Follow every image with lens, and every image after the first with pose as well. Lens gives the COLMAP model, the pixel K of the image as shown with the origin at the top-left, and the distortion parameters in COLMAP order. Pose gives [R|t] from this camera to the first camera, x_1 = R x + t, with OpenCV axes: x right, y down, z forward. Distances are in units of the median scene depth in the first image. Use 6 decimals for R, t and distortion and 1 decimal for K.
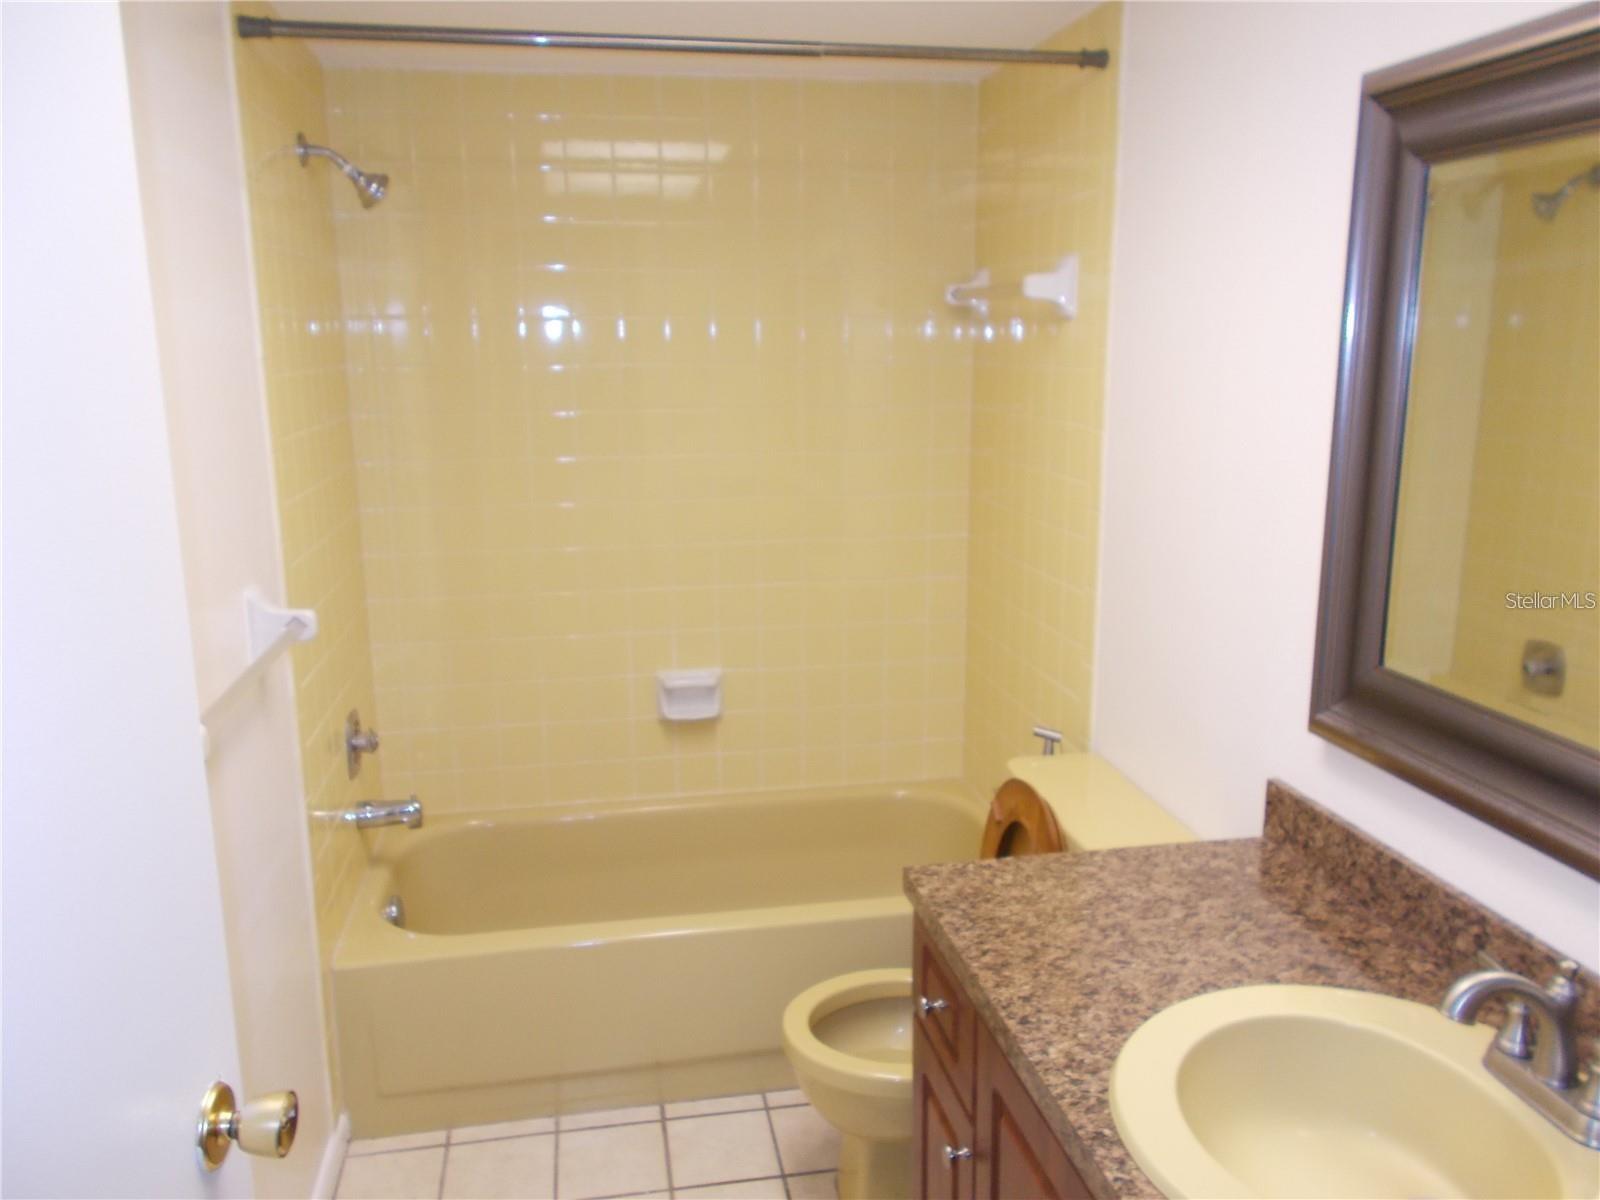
lens RADIAL K [[1260.5, 0, 800.0], [0, 1260.5, 600.0], [0, 0, 1]] dist [0.002059, 0.000607]
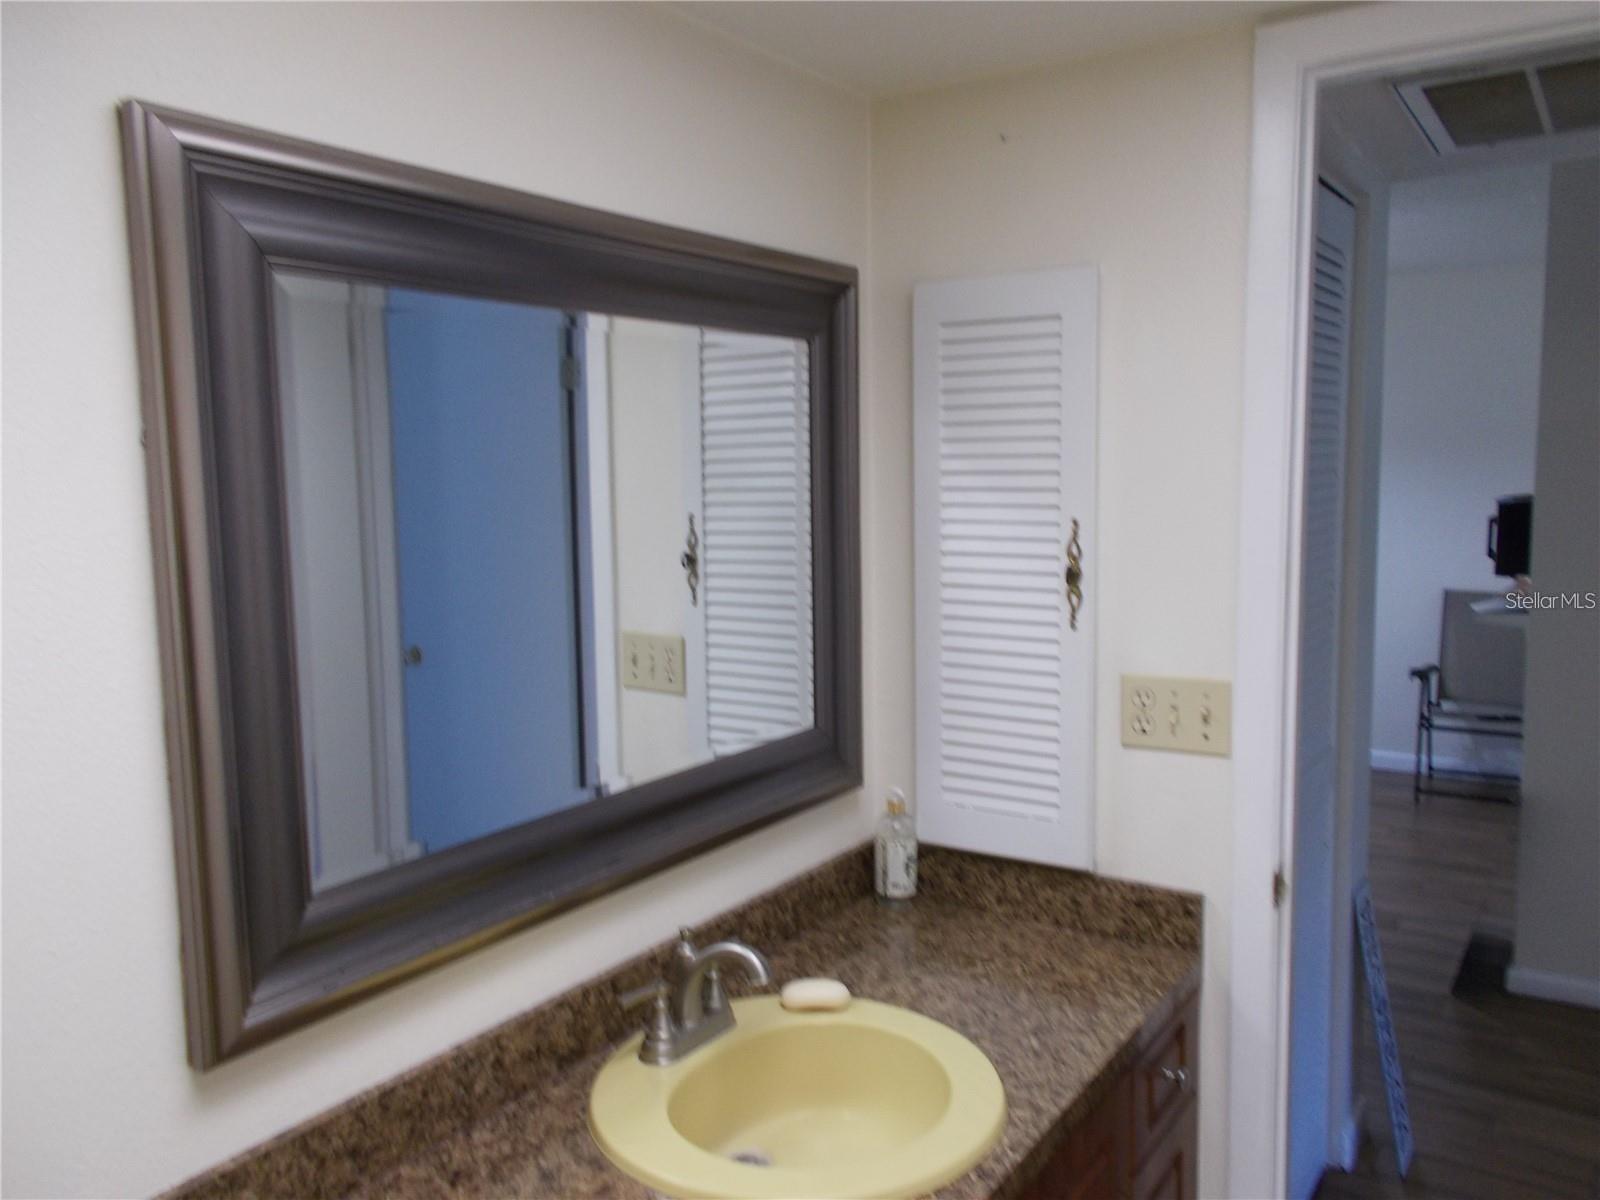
lens RADIAL K [[1260.5, 0, 800.0], [0, 1260.5, 600.0], [0, 0, 1]] dist [0.002059, 0.000607]
pose [[-0.718496, -0.087628, 0.689989, -0.266487], [0.134792, 0.955682, 0.261733, -0.282507], [-0.682345, 0.281059, -0.674842, 1.283924]]
